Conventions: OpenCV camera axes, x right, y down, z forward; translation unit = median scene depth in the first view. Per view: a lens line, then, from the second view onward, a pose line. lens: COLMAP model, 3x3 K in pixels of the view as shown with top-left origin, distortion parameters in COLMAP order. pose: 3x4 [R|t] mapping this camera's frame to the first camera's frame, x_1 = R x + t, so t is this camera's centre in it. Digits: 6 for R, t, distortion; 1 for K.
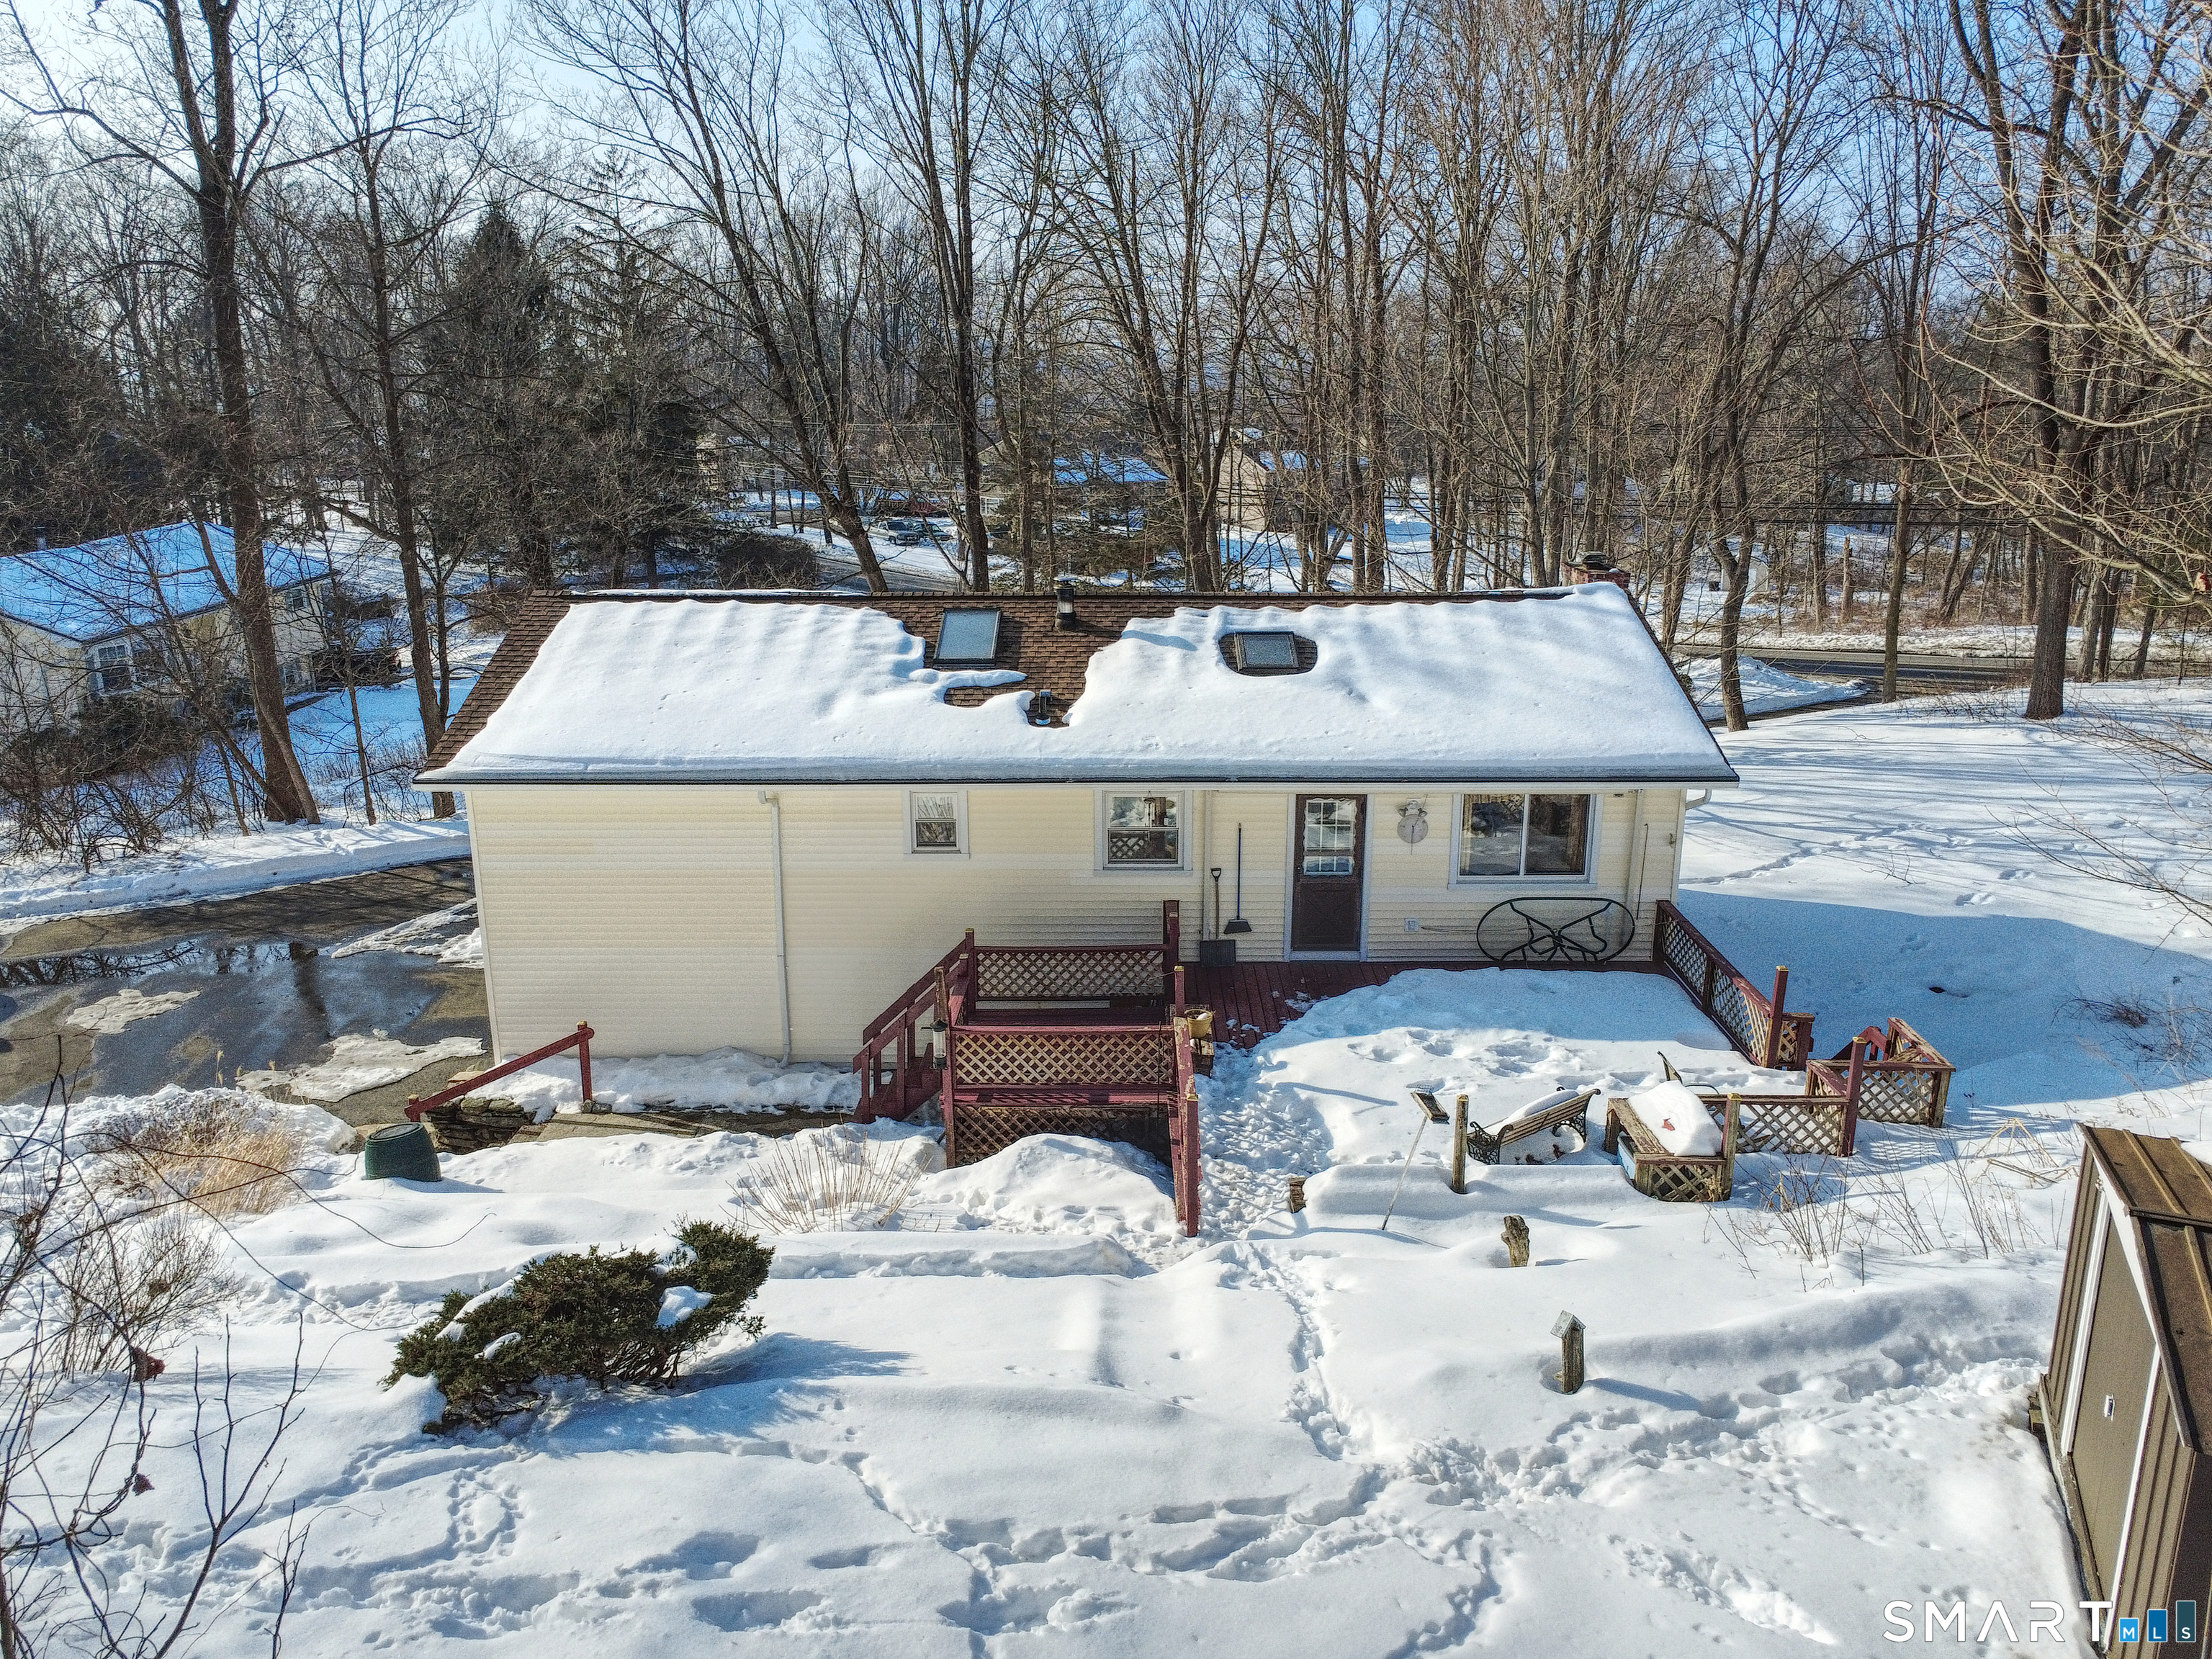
lens RADIAL K [[1680.6, 0, 1106.0], [0, 1680.6, 829.5], [0, 0, 1]] dist [0.009535, -0.001533]
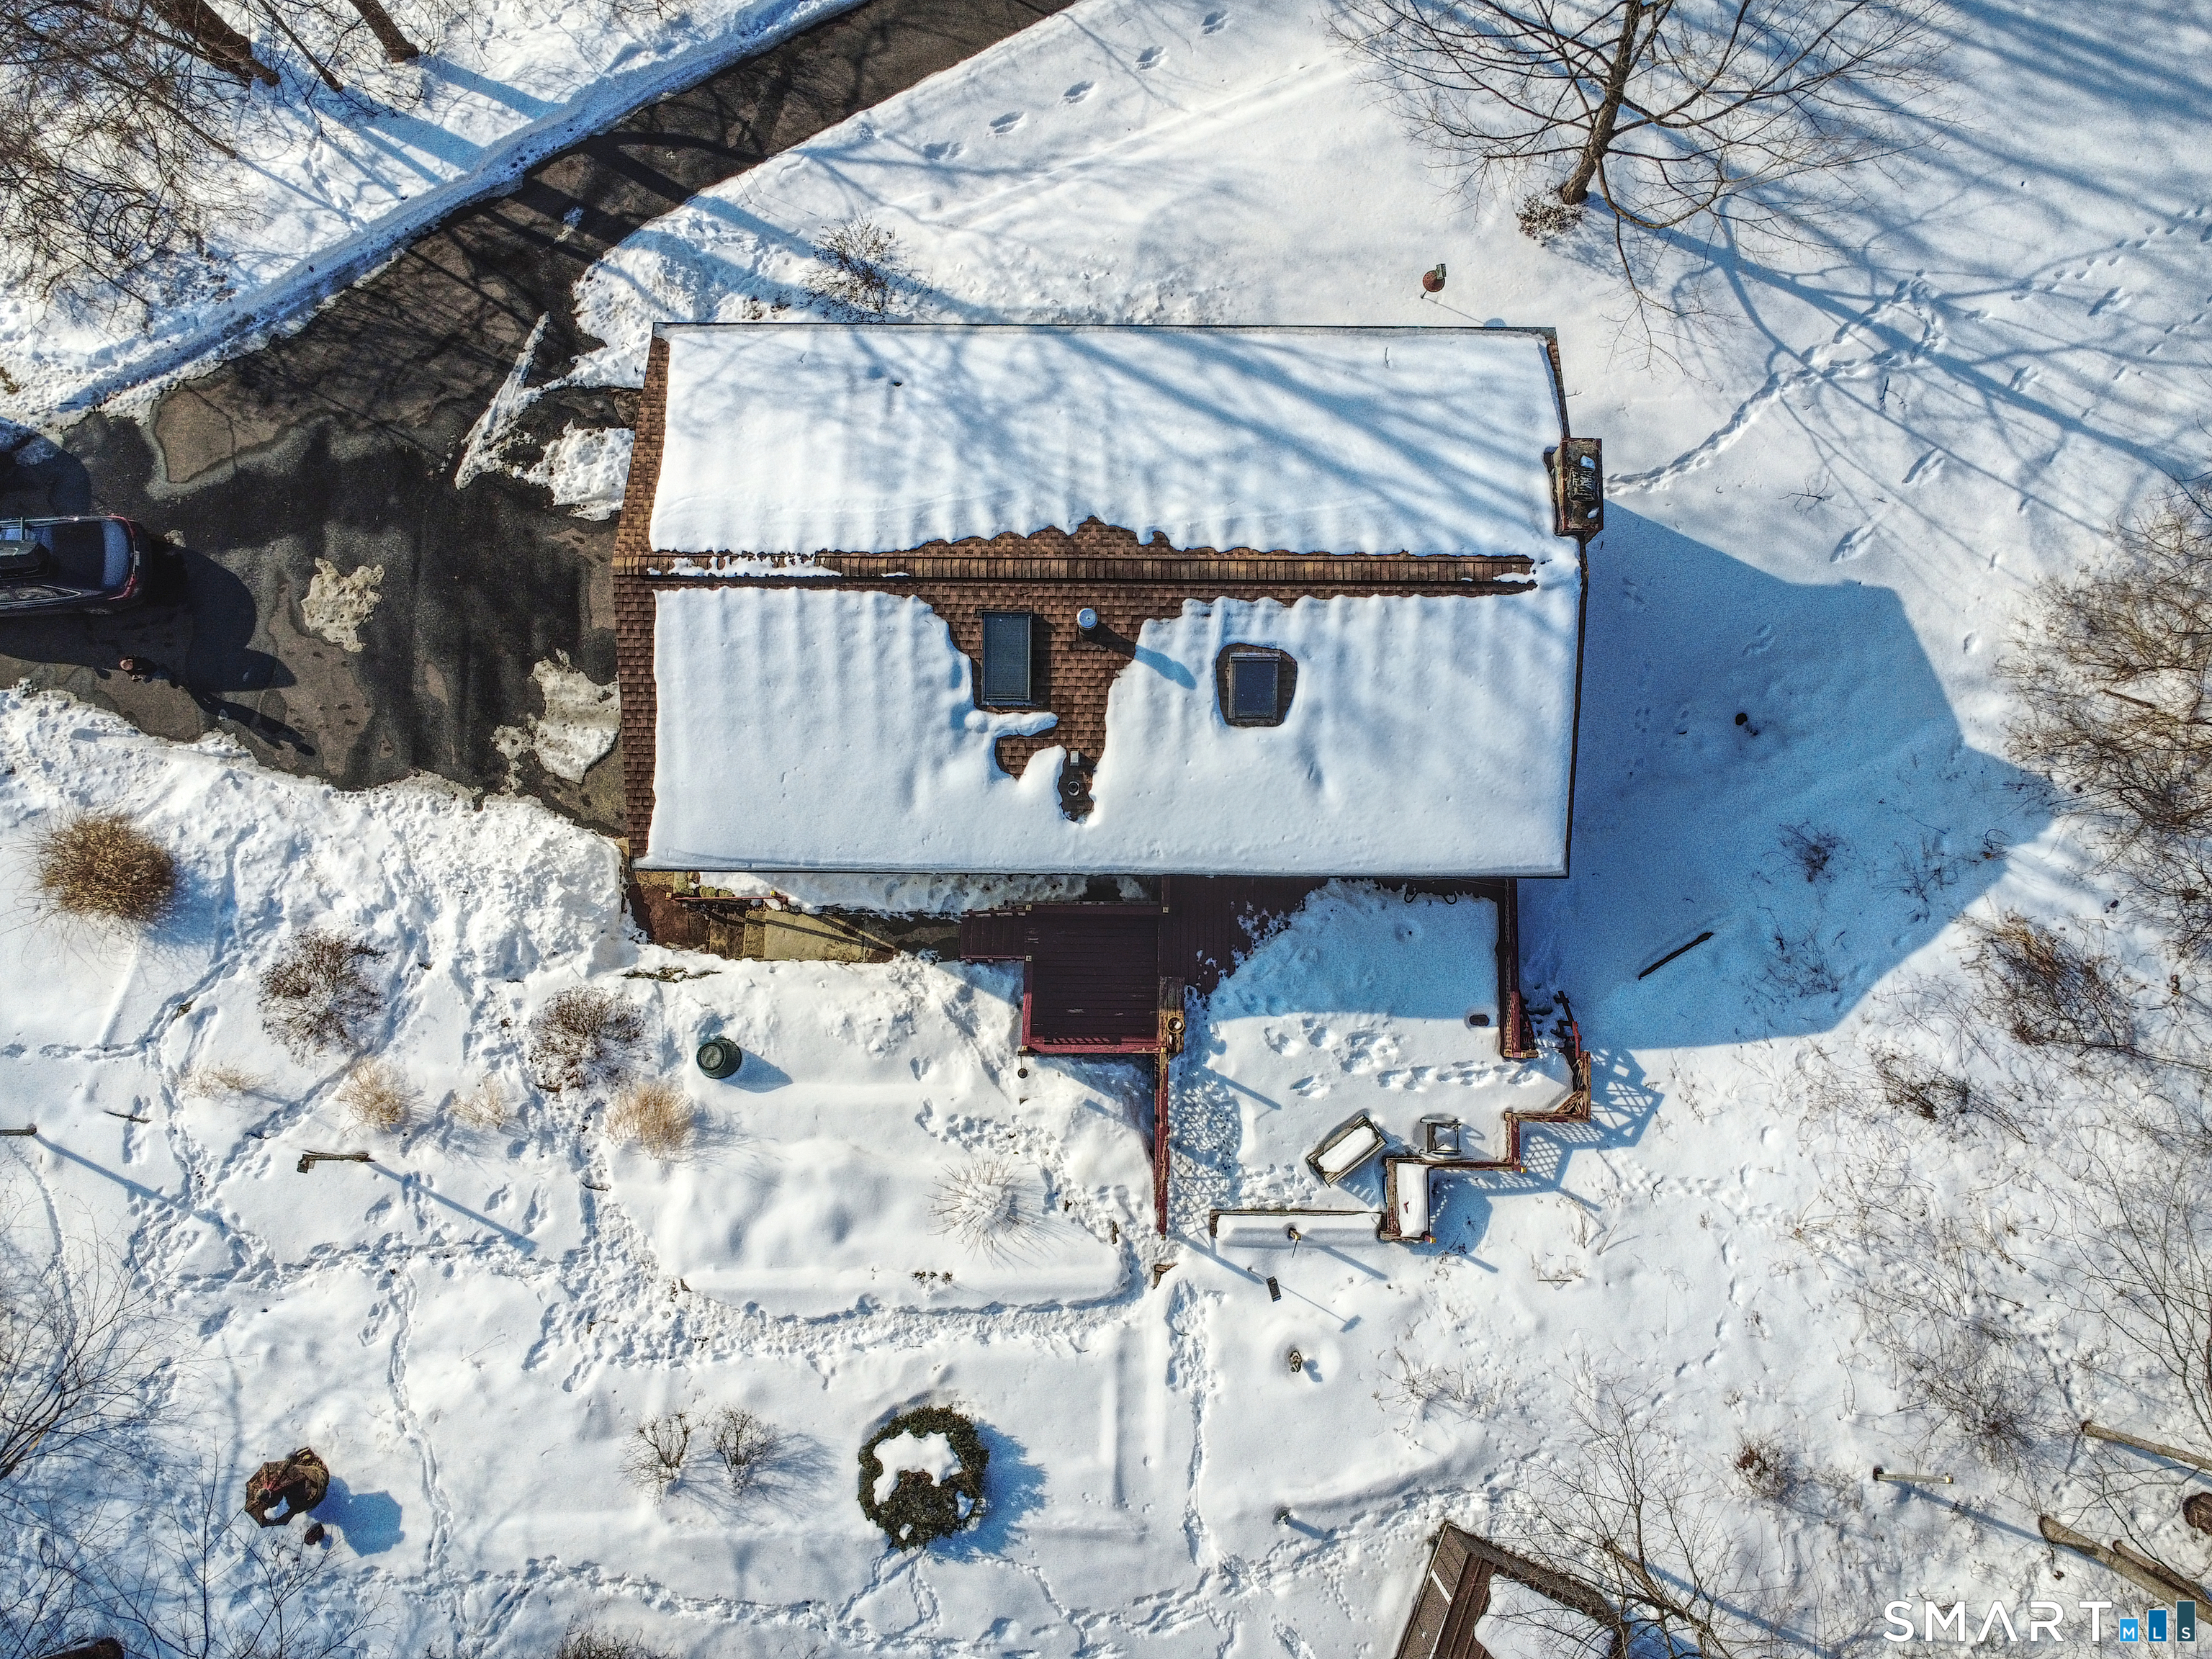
lens RADIAL K [[1680.6, 0, 1106.0], [0, 1680.6, 829.5], [0, 0, 1]] dist [0.009535, -0.001533]
pose [[0.999992, 0.003830, -0.000915, -0.011645], [-0.000549, 0.365777, 0.930703, -1.385493], [0.003900, -0.930695, 0.365776, 0.530351]]
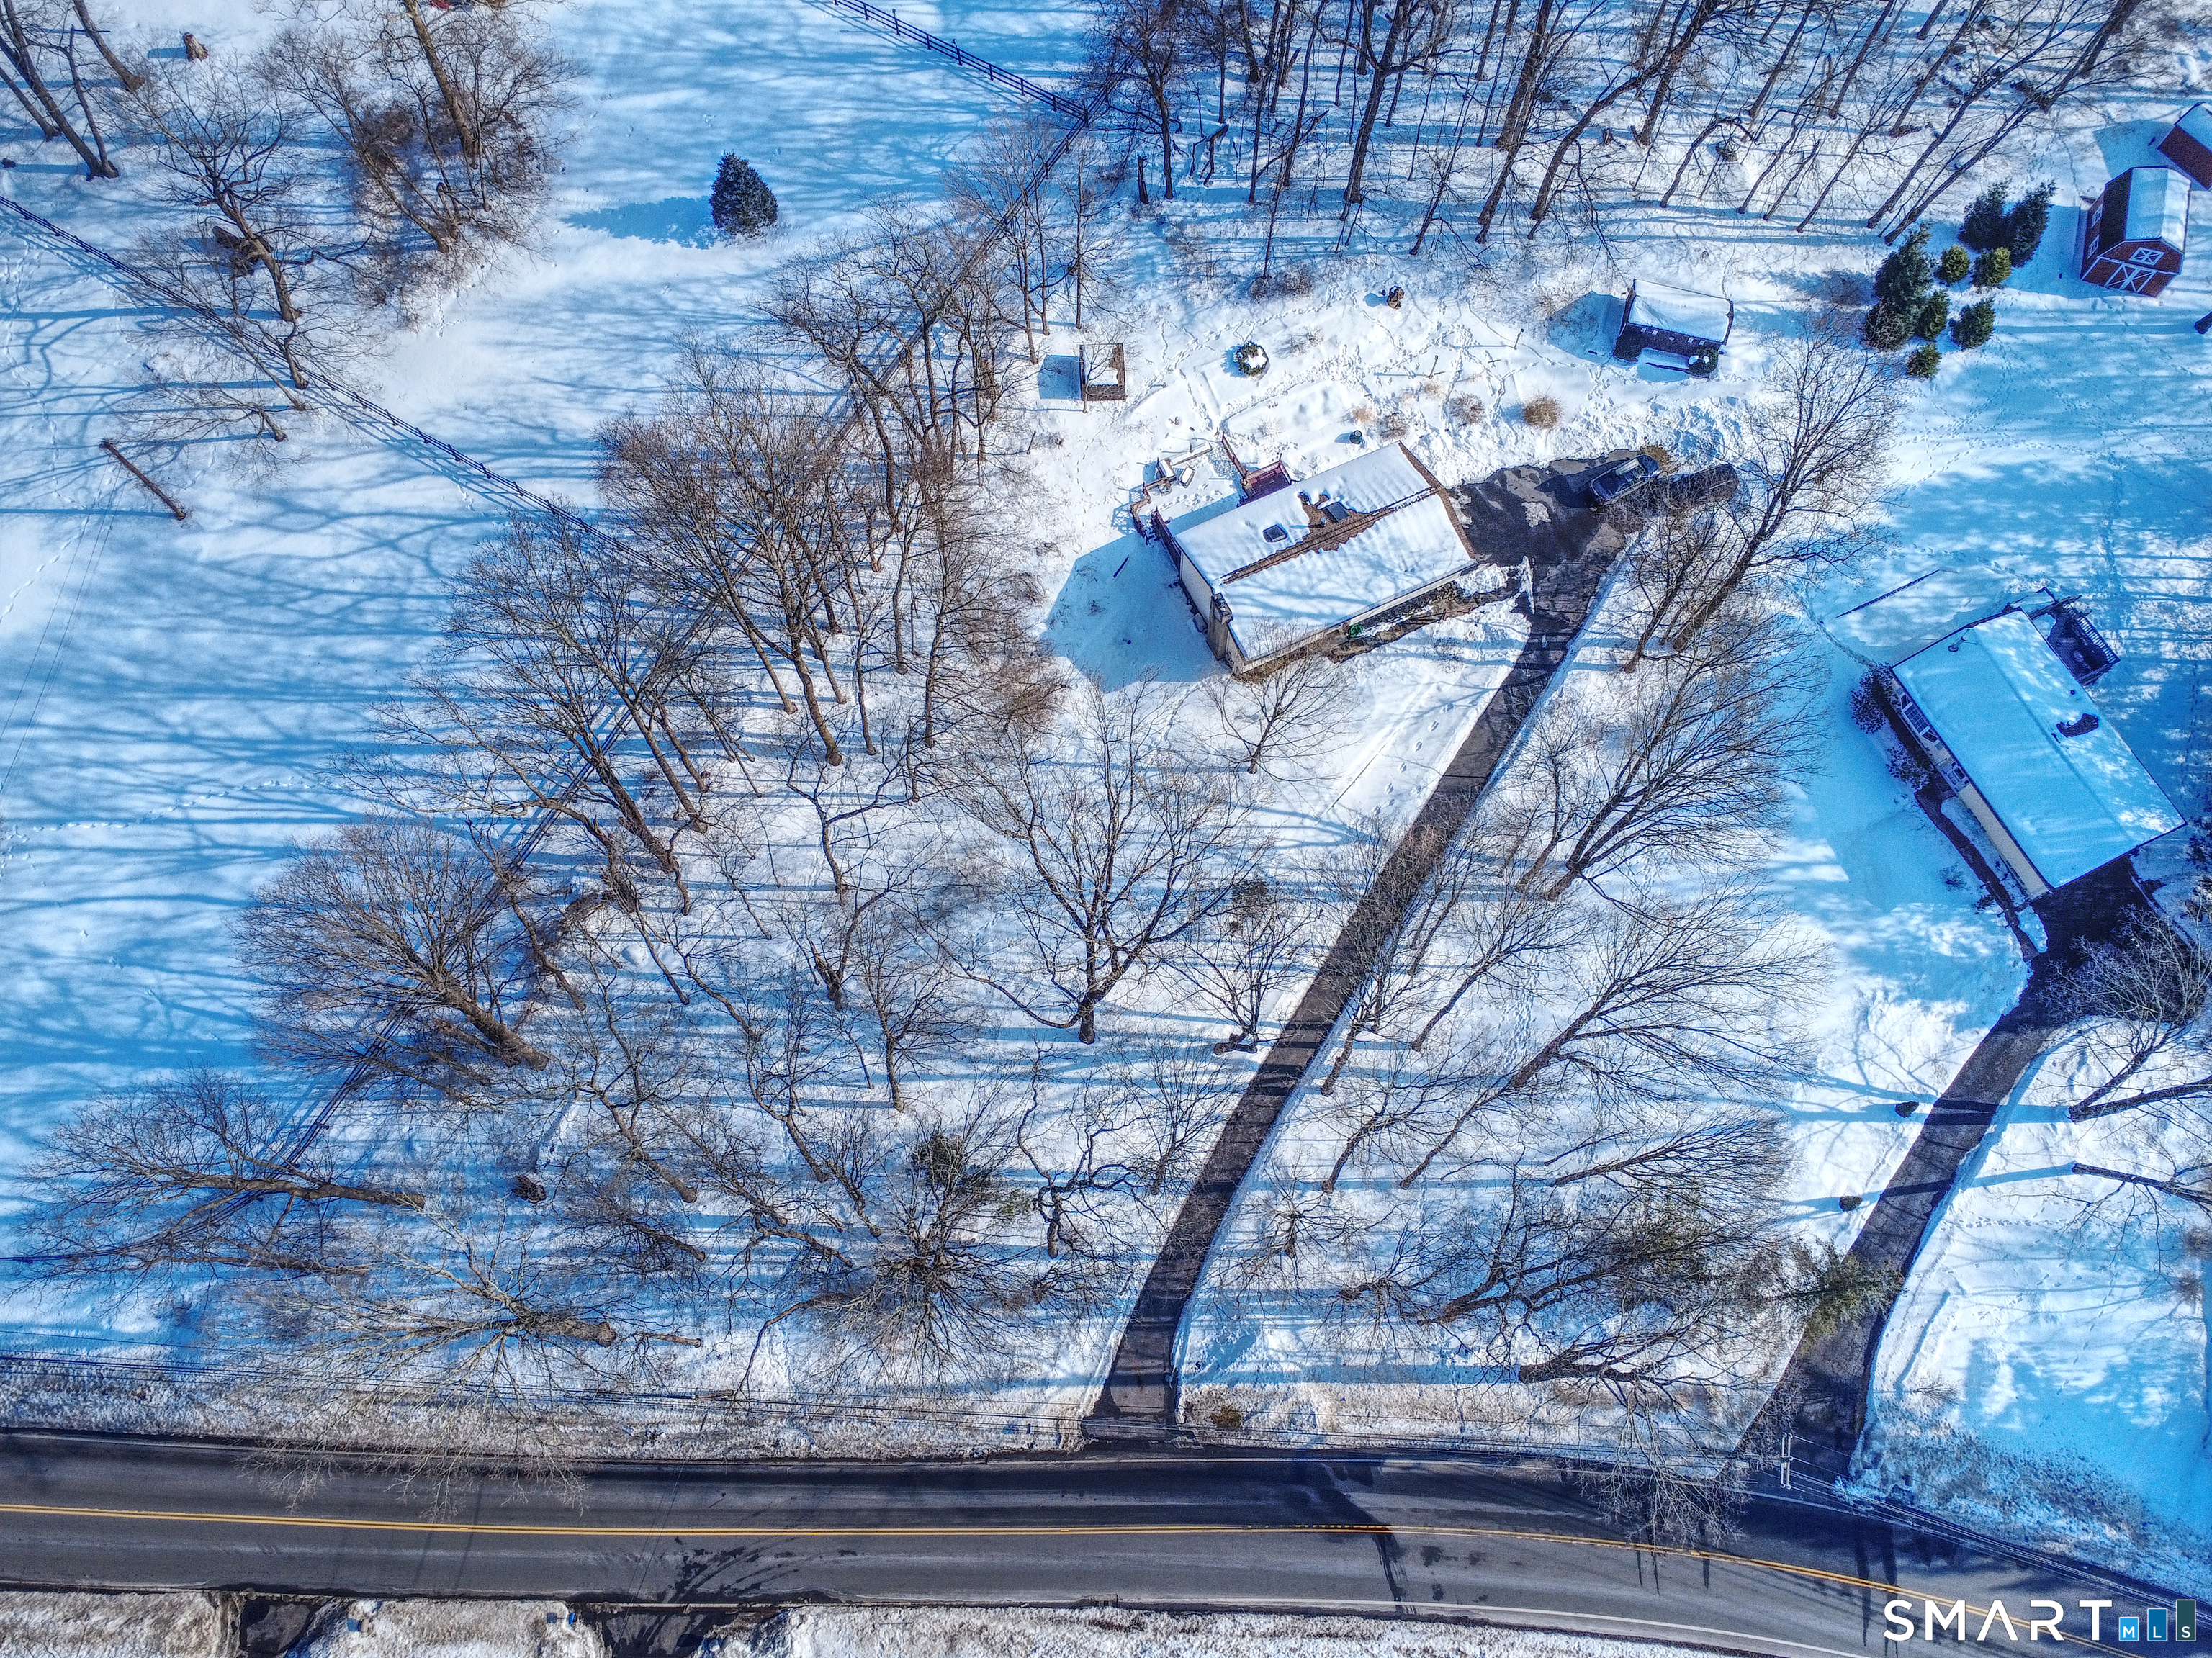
lens RADIAL K [[1680.5, 0, 1106.0], [0, 1680.5, 829.0], [0, 0, 1]] dist [0.009535, -0.001533]
pose [[-0.899782, 0.411101, -0.146249, 1.692520], [-0.098719, 0.134688, 0.985958, -5.002821], [0.425026, 0.901585, -0.080606, 2.161678]]
